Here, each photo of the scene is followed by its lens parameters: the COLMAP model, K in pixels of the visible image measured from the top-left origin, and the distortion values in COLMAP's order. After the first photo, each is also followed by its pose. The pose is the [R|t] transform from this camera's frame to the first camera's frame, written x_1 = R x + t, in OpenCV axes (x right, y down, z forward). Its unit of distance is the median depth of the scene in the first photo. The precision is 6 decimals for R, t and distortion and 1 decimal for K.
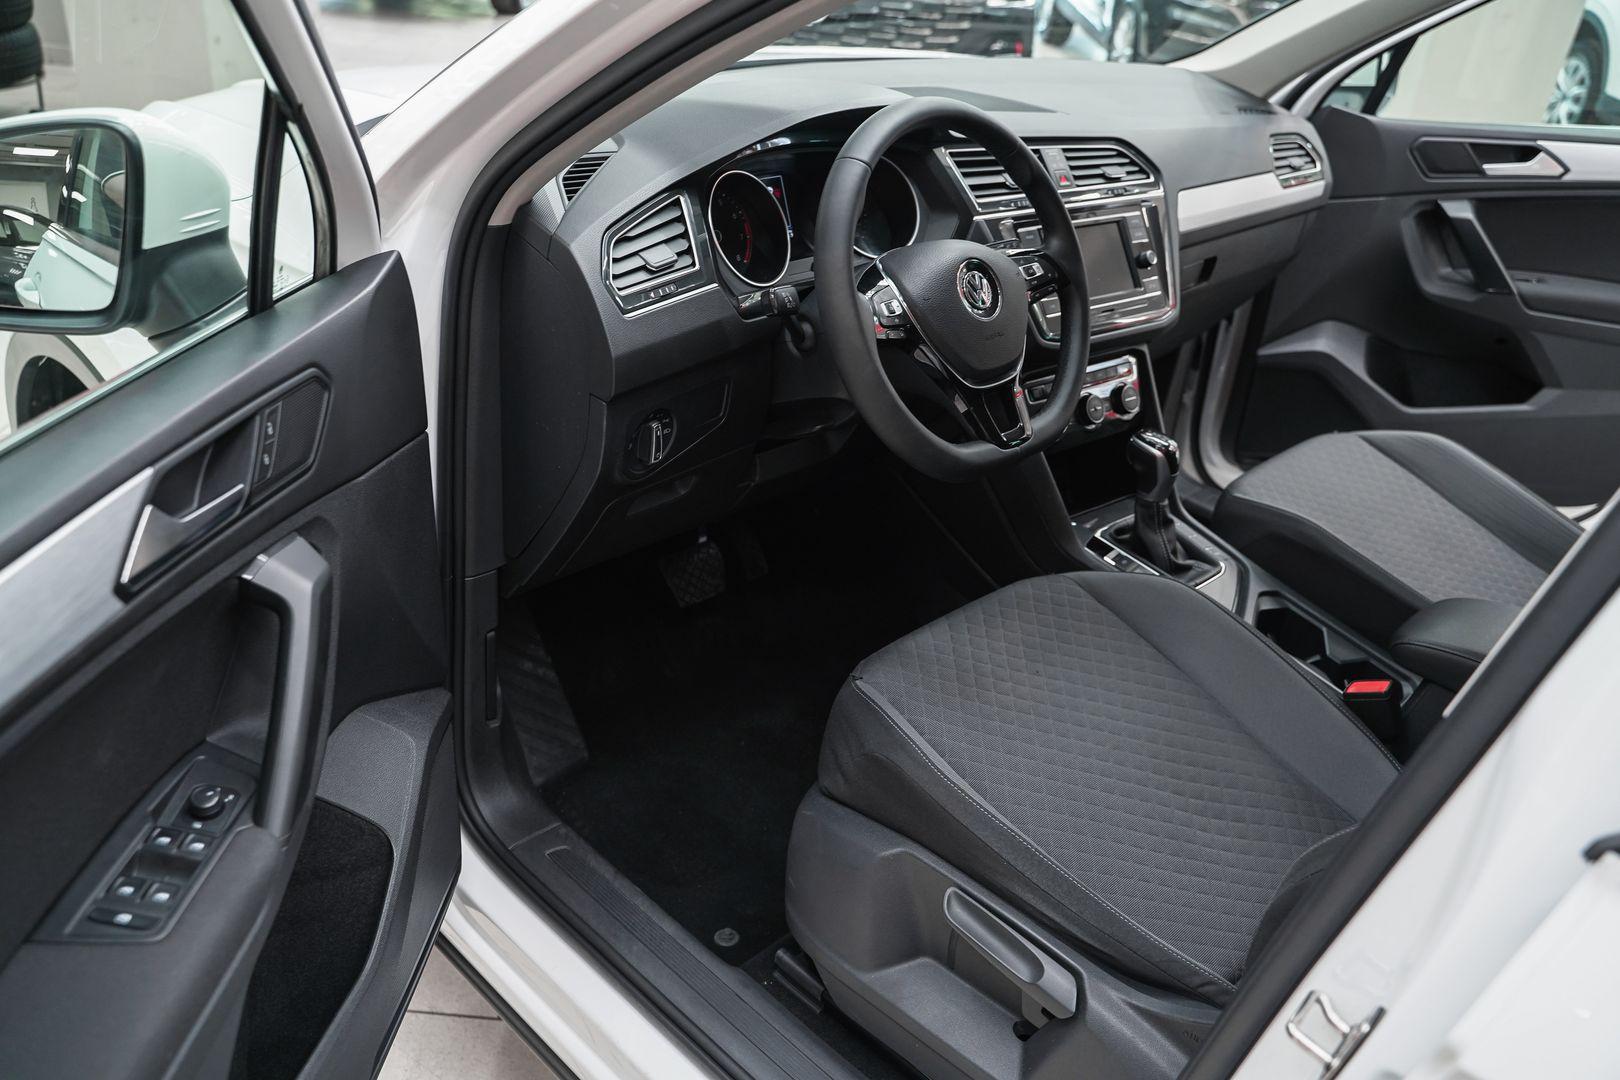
lens RADIAL K [[1347.7, 0, 810.0], [0, 1347.7, 540.0], [0, 0, 1]] dist [-0.106569, 0.087303]
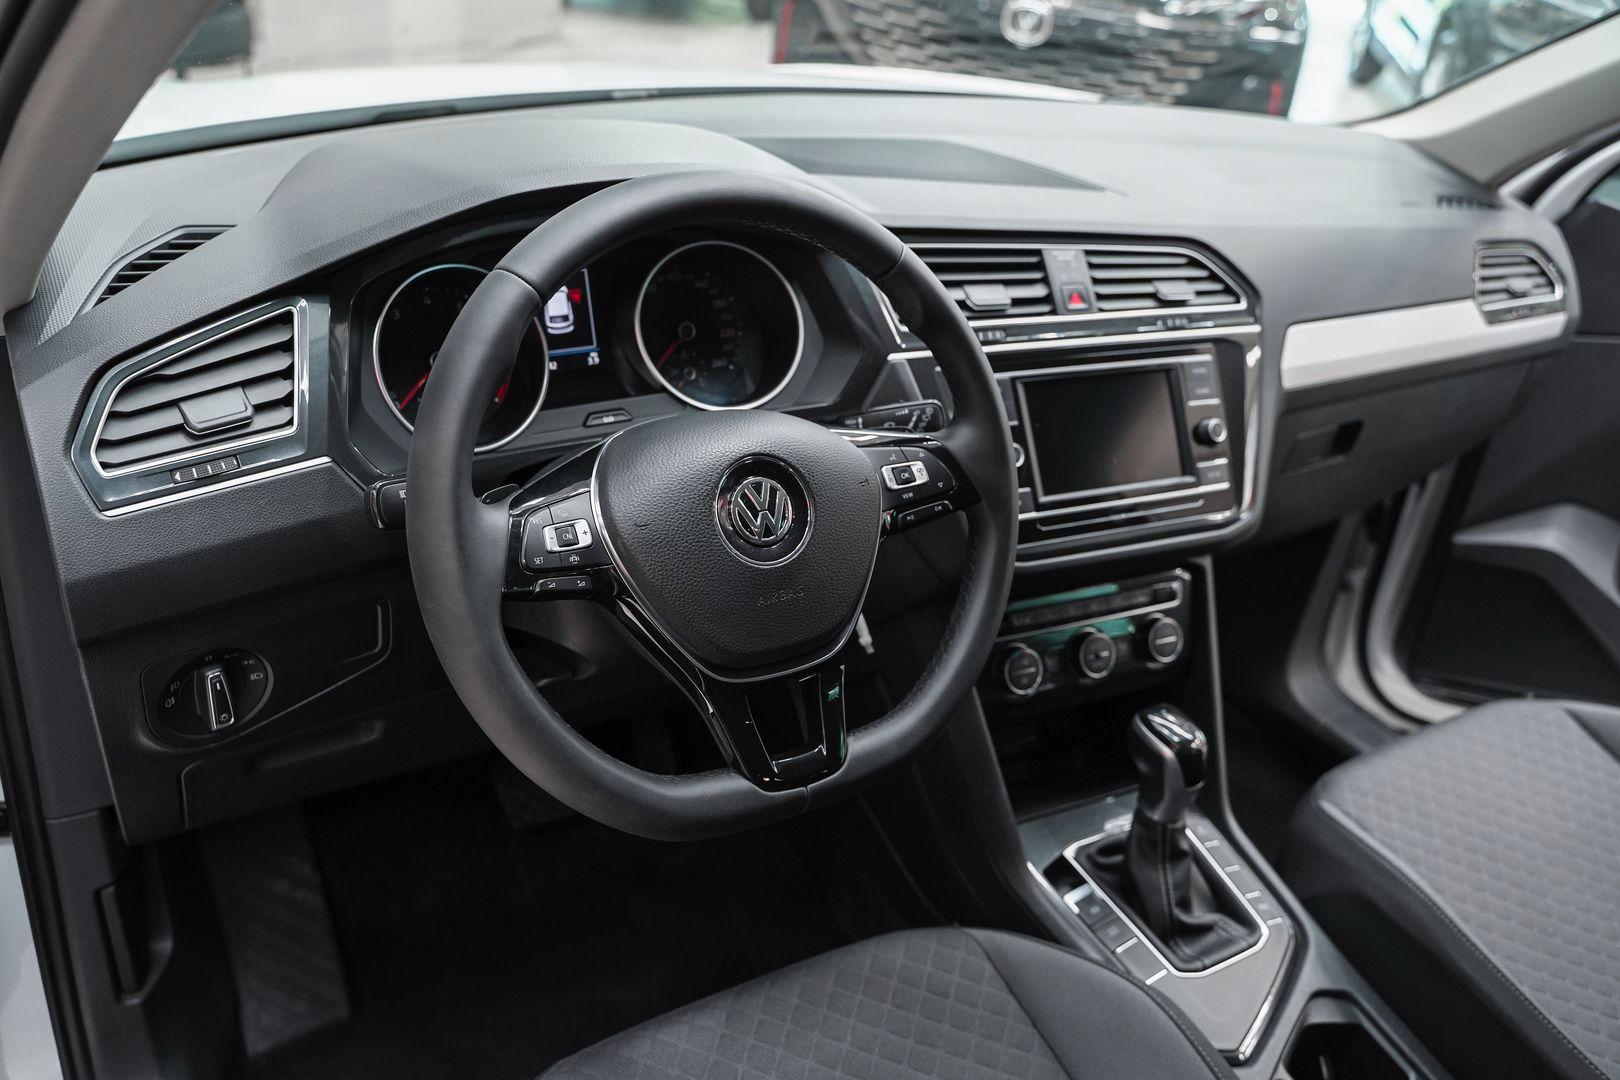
lens RADIAL K [[1347.7, 0, 810.0], [0, 1347.7, 540.0], [0, 0, 1]] dist [-0.106569, 0.087303]
pose [[0.971666, 0.122748, -0.201986, 0.201921], [-0.125004, 0.992155, 0.001599, -0.136397], [0.200598, 0.023695, 0.979387, 0.339307]]
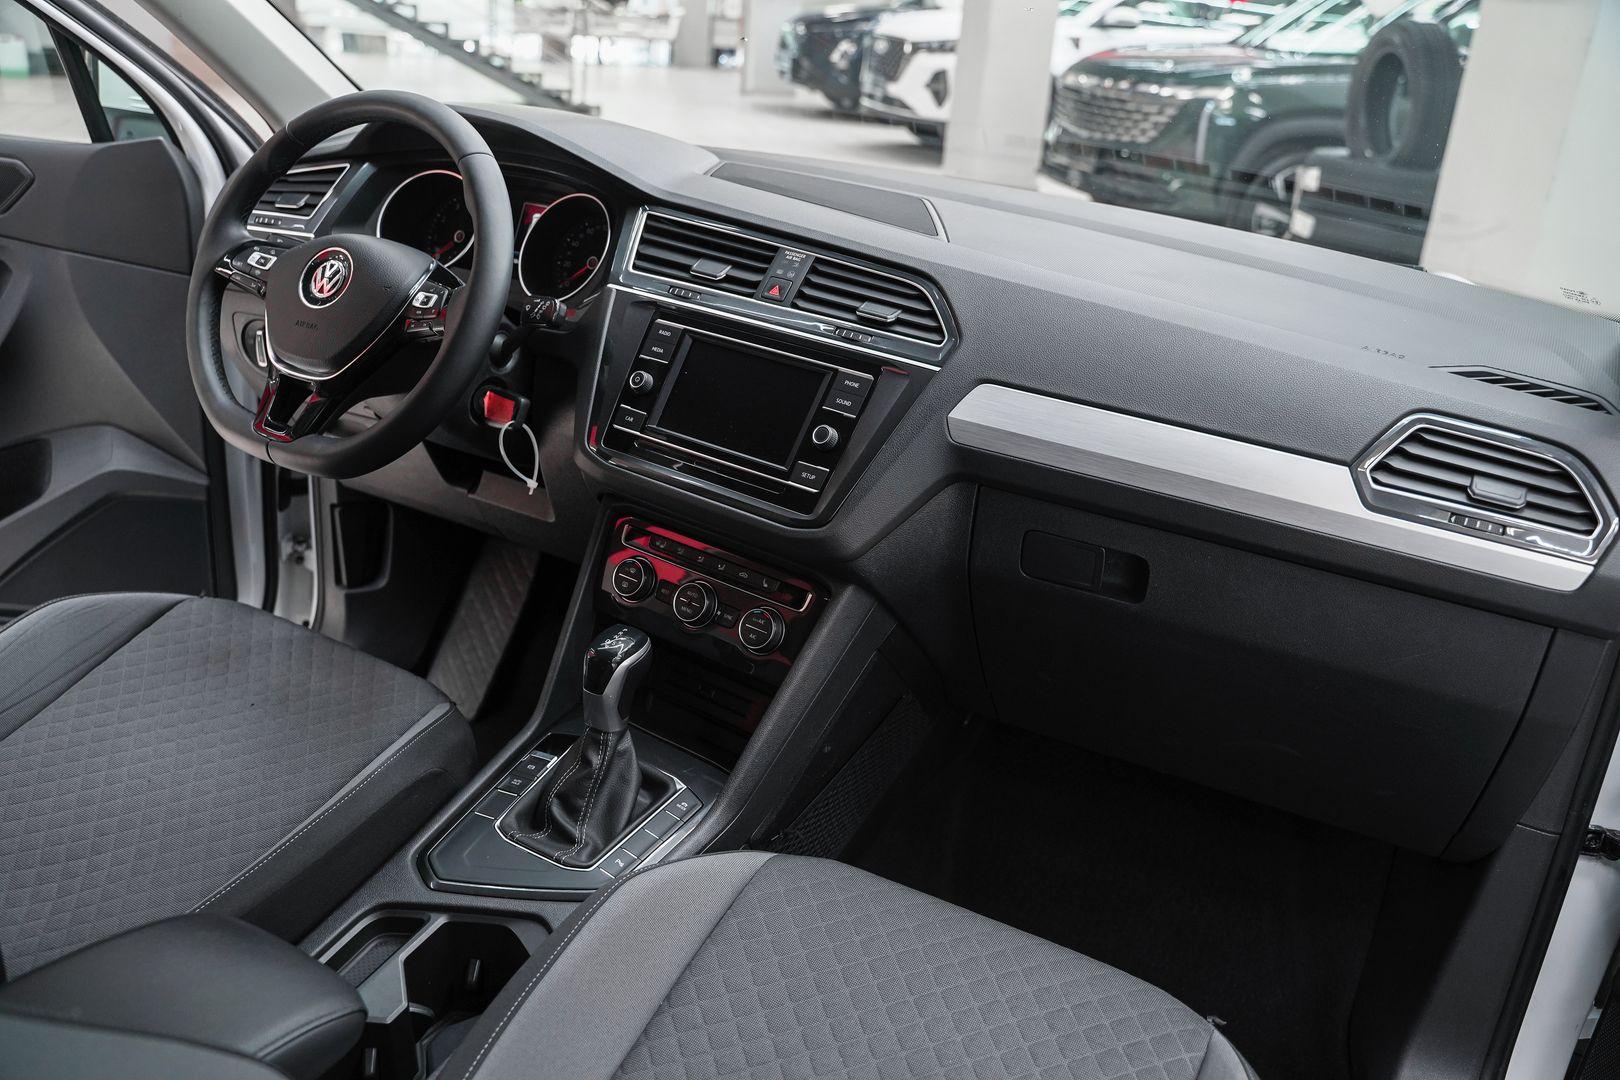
lens RADIAL K [[1347.7, 0, 810.0], [0, 1347.7, 540.0], [0, 0, 1]] dist [-0.106569, 0.087303]
pose [[0.256827, 0.300467, -0.918564, 0.863286], [-0.508855, 0.850075, 0.135790, -0.253217], [0.821649, 0.432541, 0.371216, 0.772578]]
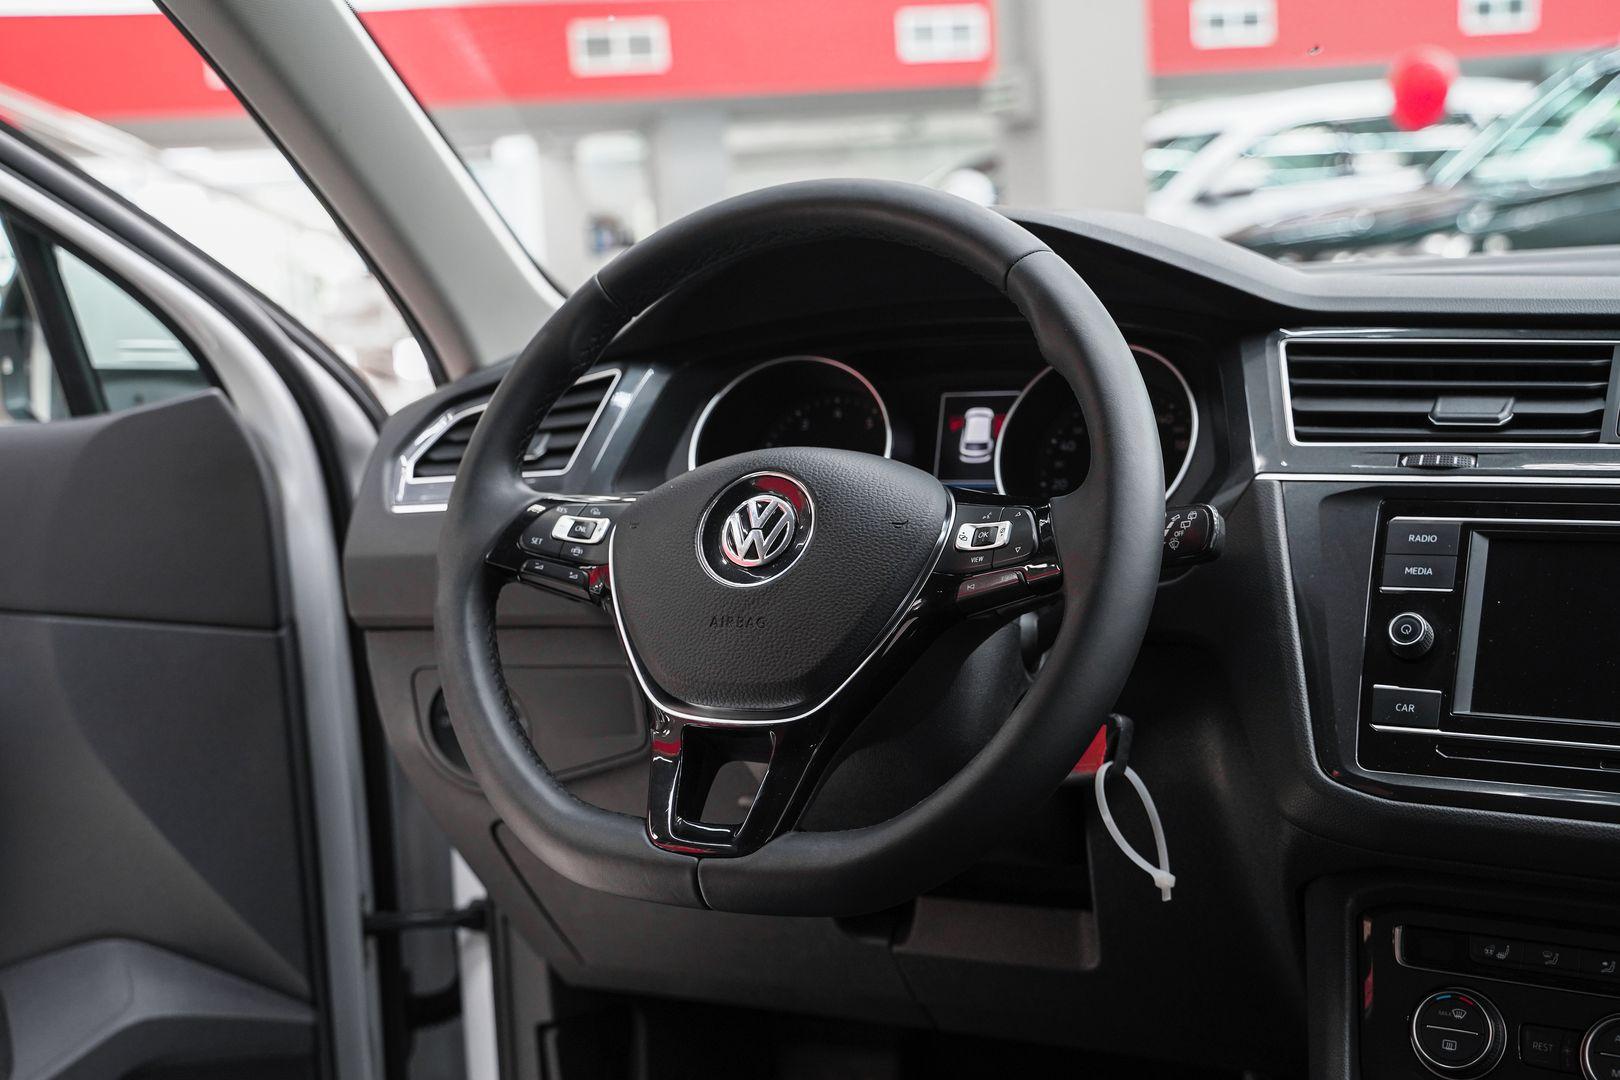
lens RADIAL K [[1975.8, 0, 810.0], [0, 1975.8, 540.0], [0, 0, 1]] dist [0.013402, 0.020851]
pose [[0.312982, 0.021775, -0.949509, 0.620006], [-0.370618, 0.923278, -0.100992, -0.091133], [0.874463, 0.383514, 0.297039, 0.614848]]
